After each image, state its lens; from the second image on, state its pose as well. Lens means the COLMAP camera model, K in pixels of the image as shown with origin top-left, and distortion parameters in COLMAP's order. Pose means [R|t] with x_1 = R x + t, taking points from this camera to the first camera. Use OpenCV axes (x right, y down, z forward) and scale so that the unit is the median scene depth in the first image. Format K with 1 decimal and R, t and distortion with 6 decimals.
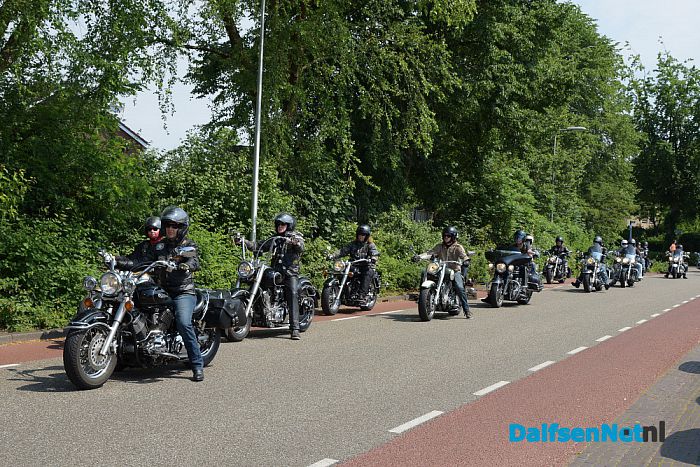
lens RADIAL K [[987.3, 0, 350.0], [0, 987.3, 233.5], [0, 0, 1]] dist [-0.030824, 0.024882]
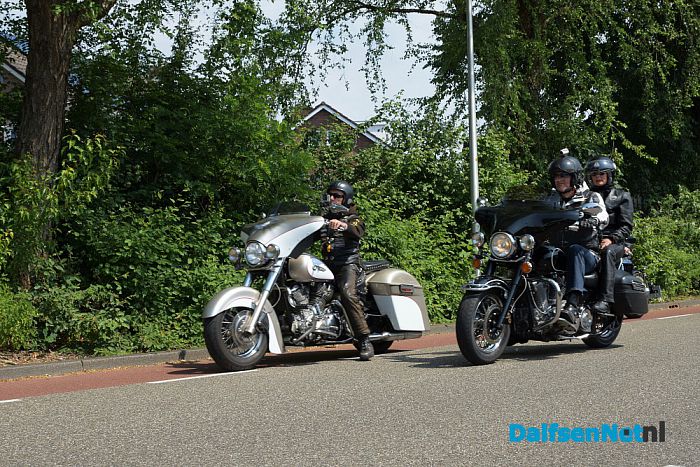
lens RADIAL K [[987.3, 0, 350.0], [0, 987.3, 233.5], [0, 0, 1]] dist [-0.030824, 0.024882]
pose [[0.948239, -0.074944, -0.308586, 0.042580], [0.063803, 0.996899, -0.046053, 0.035948], [0.311081, 0.023981, 0.950081, 0.244556]]
